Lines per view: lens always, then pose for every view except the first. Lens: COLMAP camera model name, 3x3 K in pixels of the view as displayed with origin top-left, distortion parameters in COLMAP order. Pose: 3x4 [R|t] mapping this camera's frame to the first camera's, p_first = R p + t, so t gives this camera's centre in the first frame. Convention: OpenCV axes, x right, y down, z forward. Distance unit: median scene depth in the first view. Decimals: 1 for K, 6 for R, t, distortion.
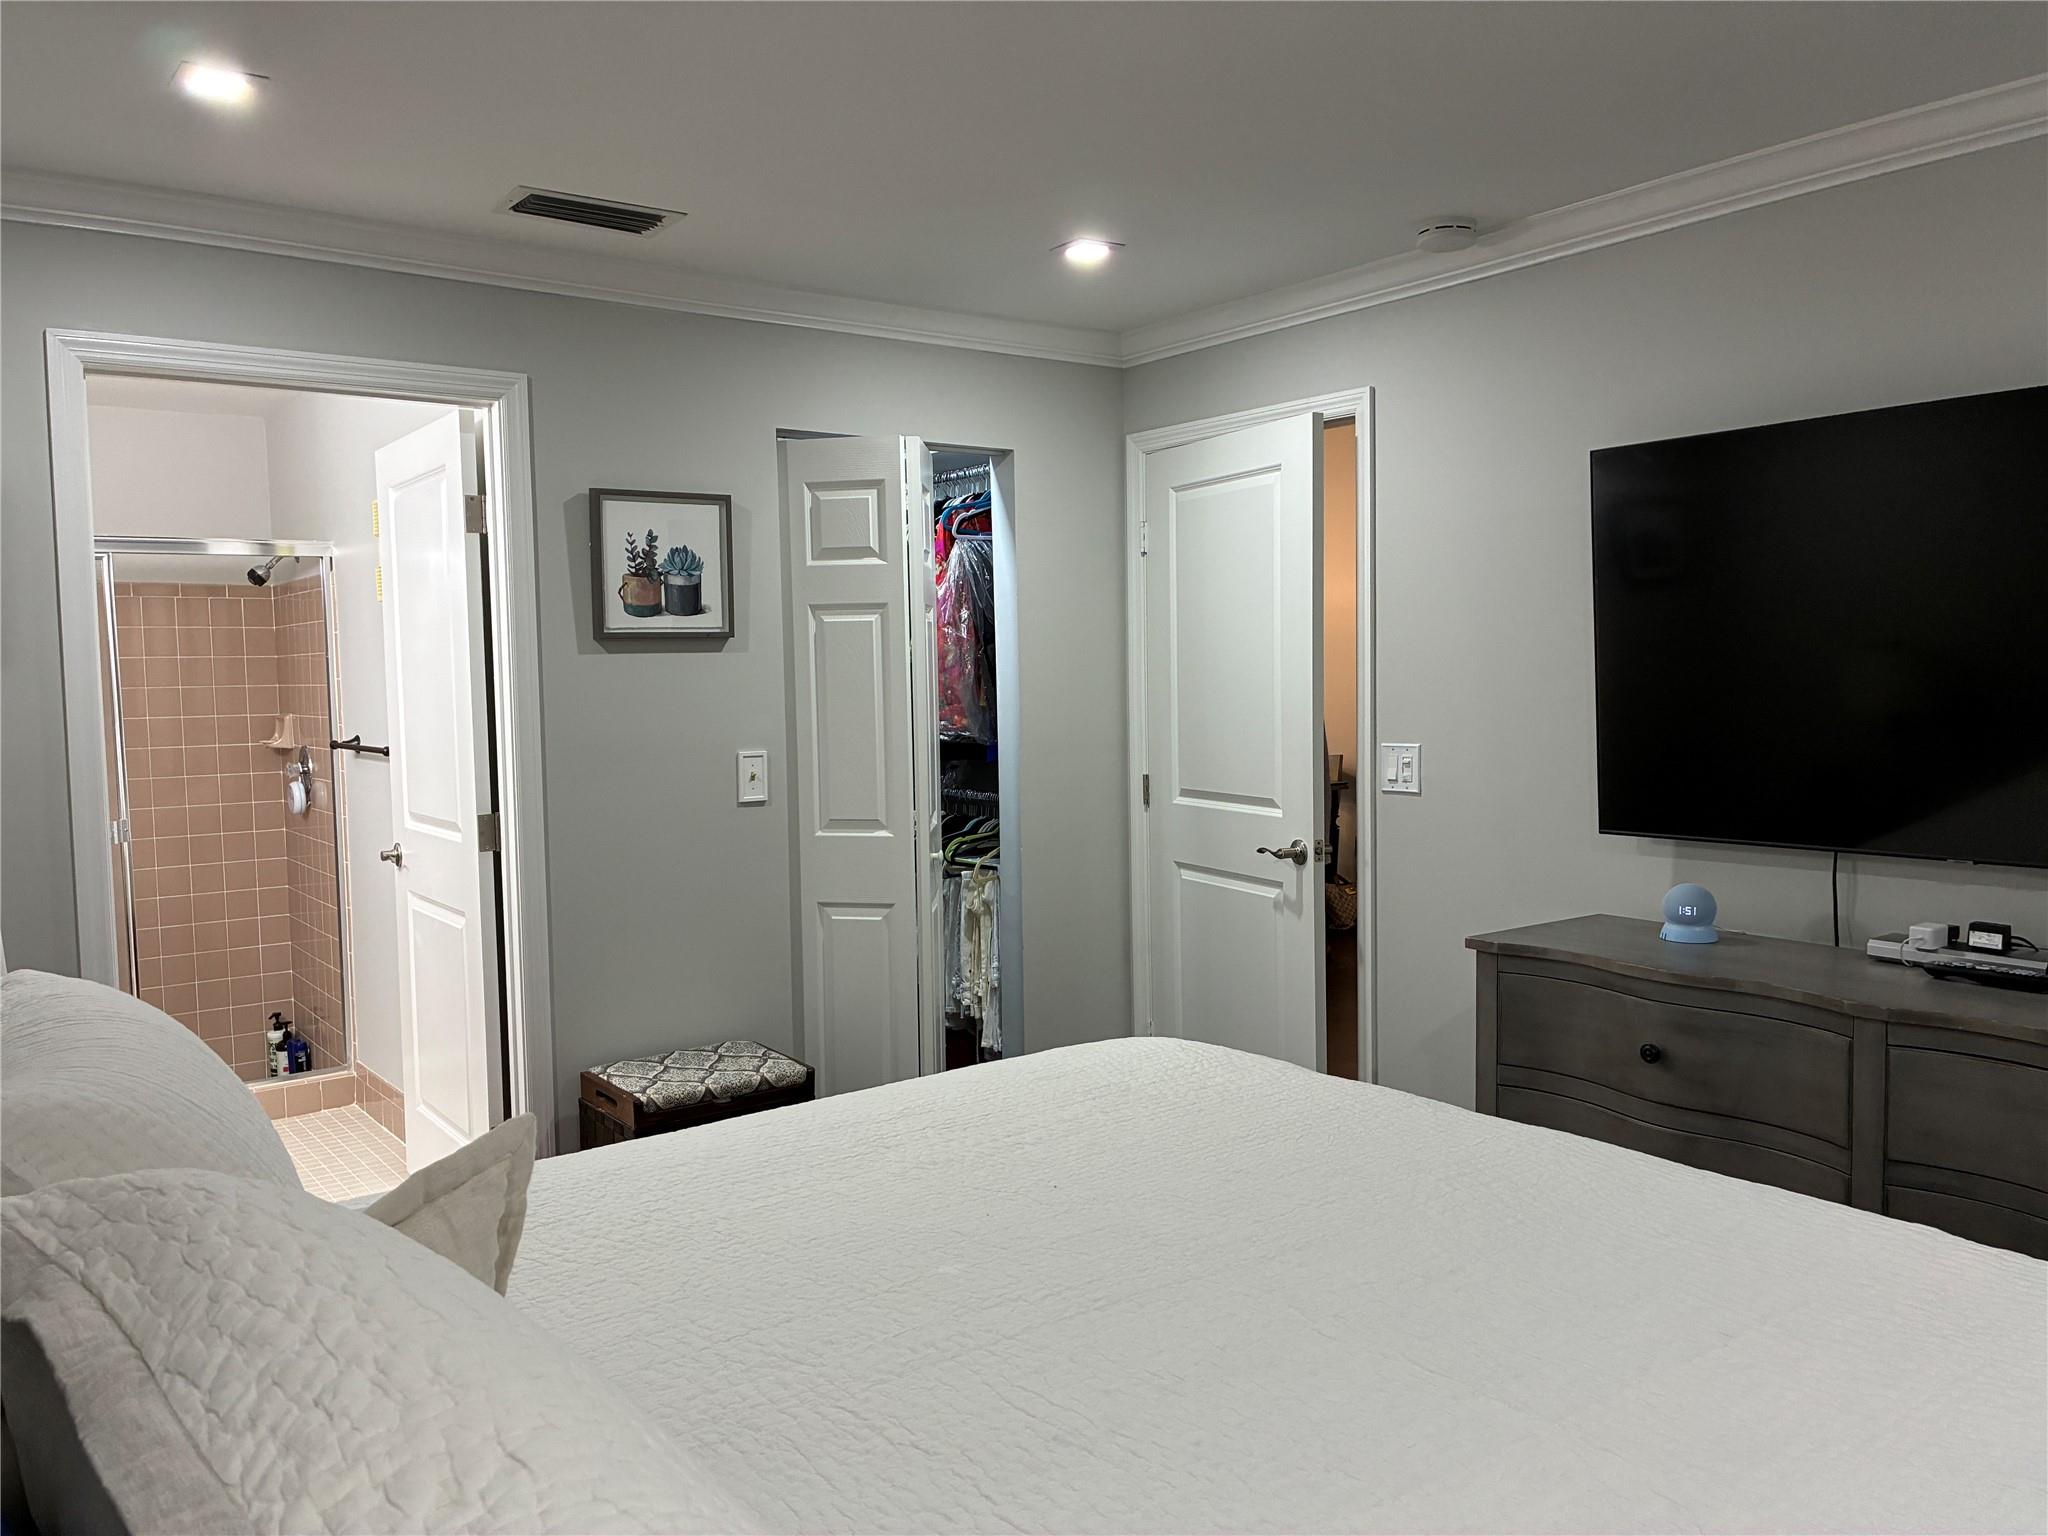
lens RADIAL K [[1560.1, 0, 1035.5], [0, 1560.1, 768.9], [0, 0, 1]] dist [0.046193, -0.057785]
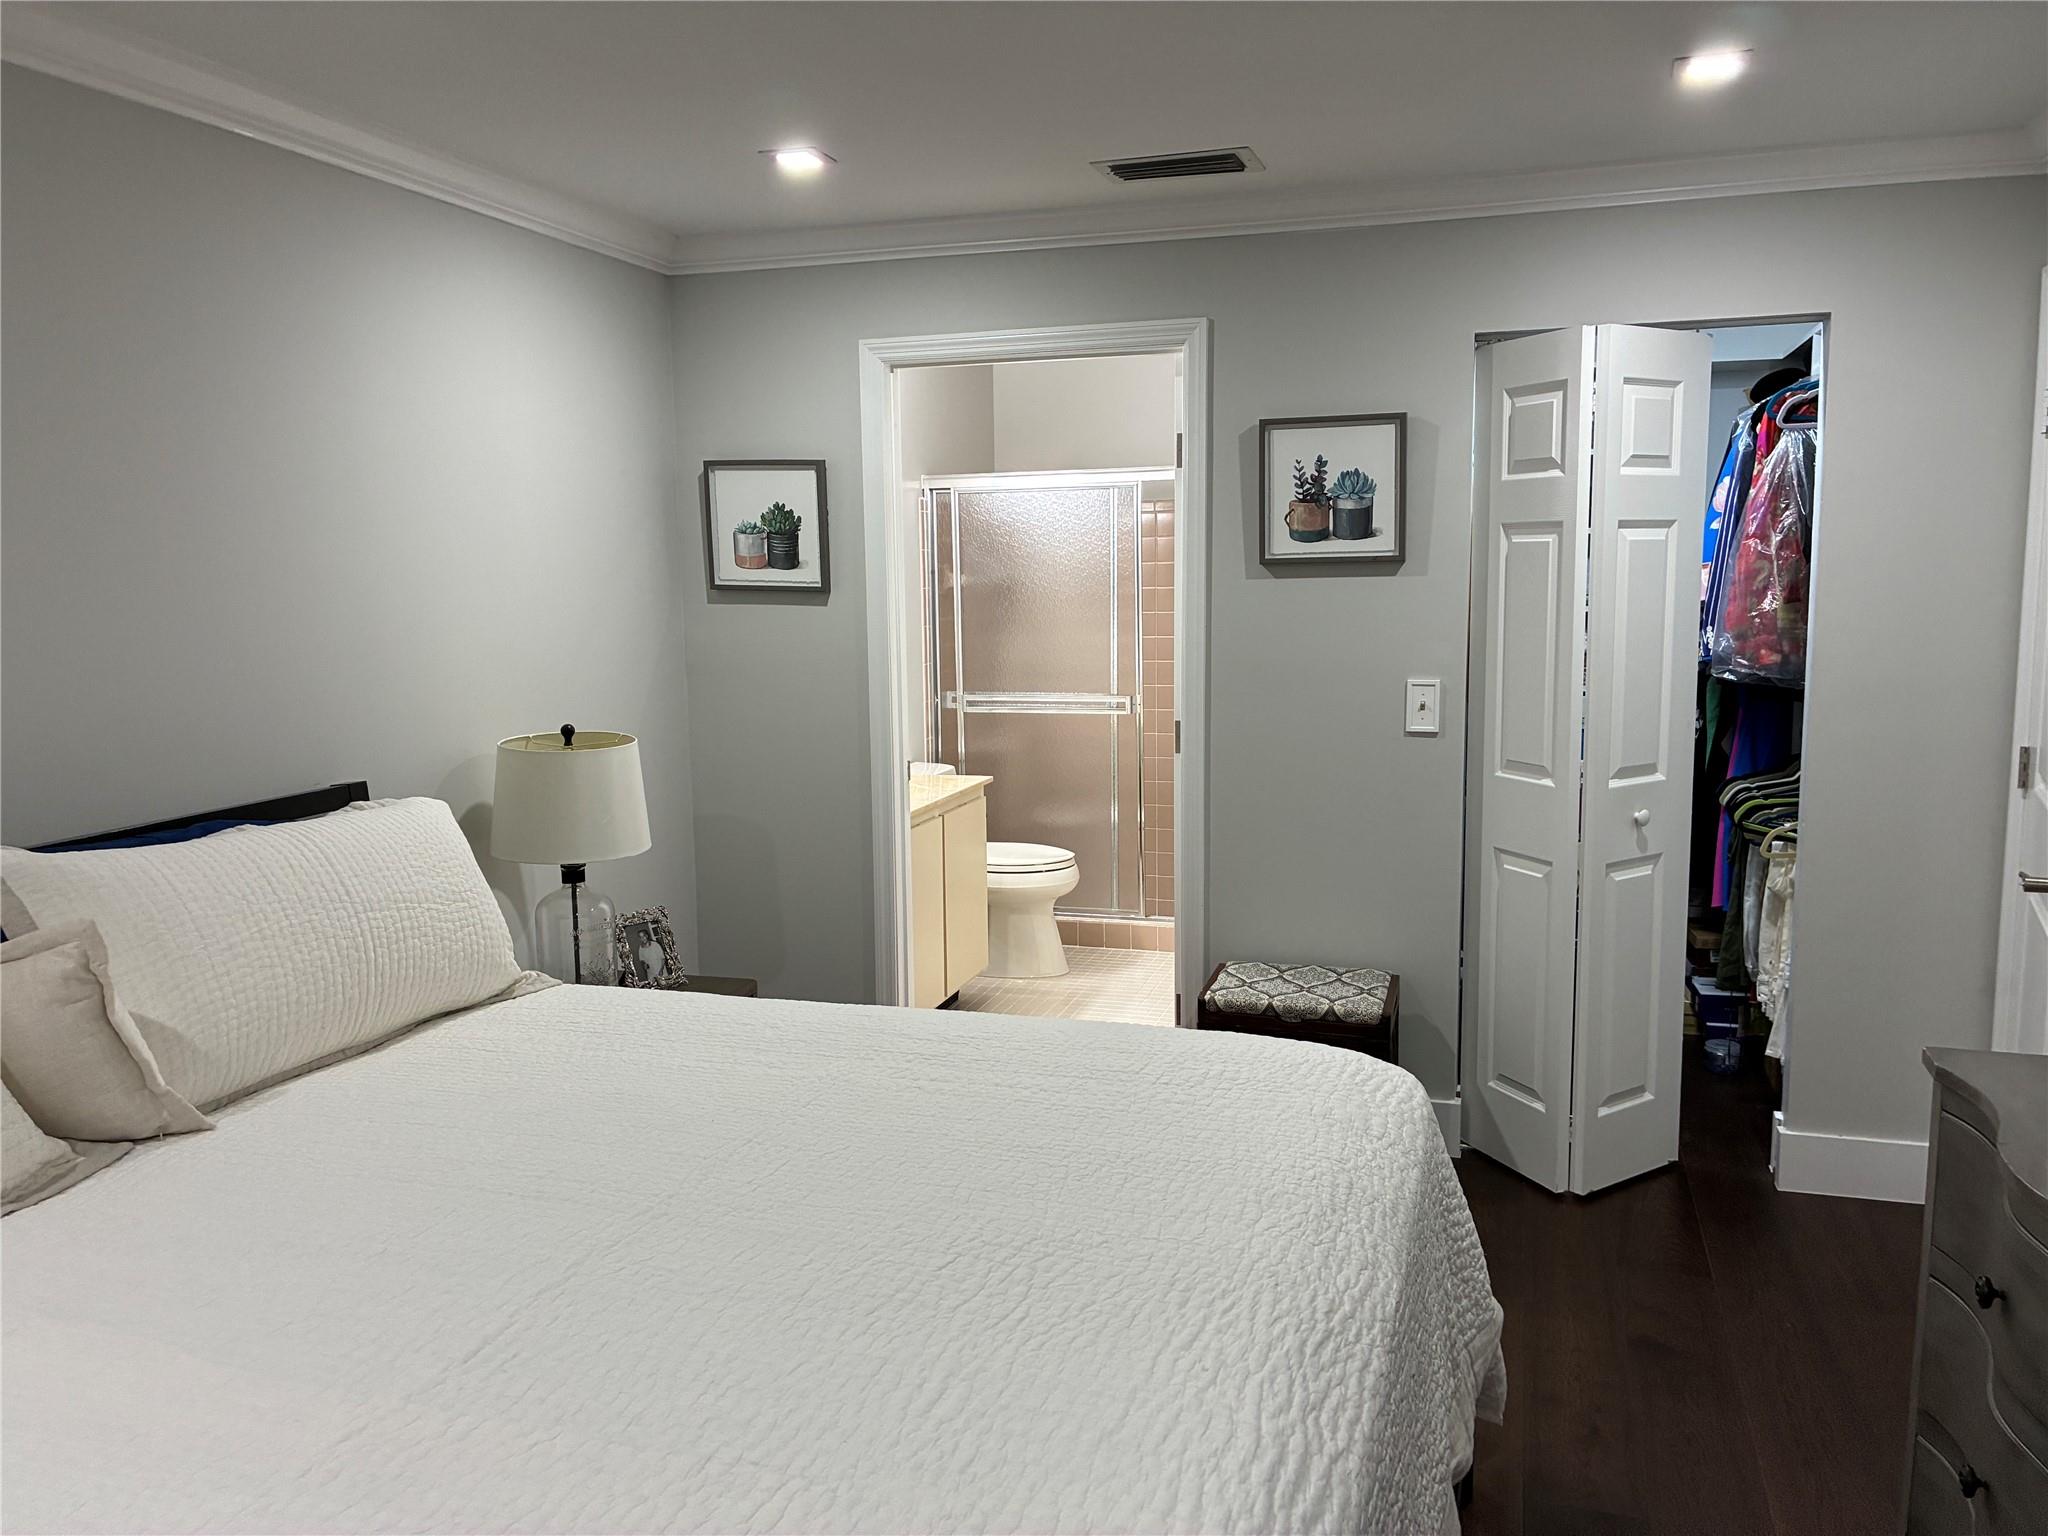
lens RADIAL K [[1560.1, 0, 1038.7], [0, 1560.1, 764.9], [0, 0, 1]] dist [0.046193, -0.057785]
pose [[0.584590, 0.108500, -0.804041, 0.476138], [-0.053501, 0.994016, 0.095237, -0.039716], [0.809563, -0.012657, 0.586897, 0.252113]]
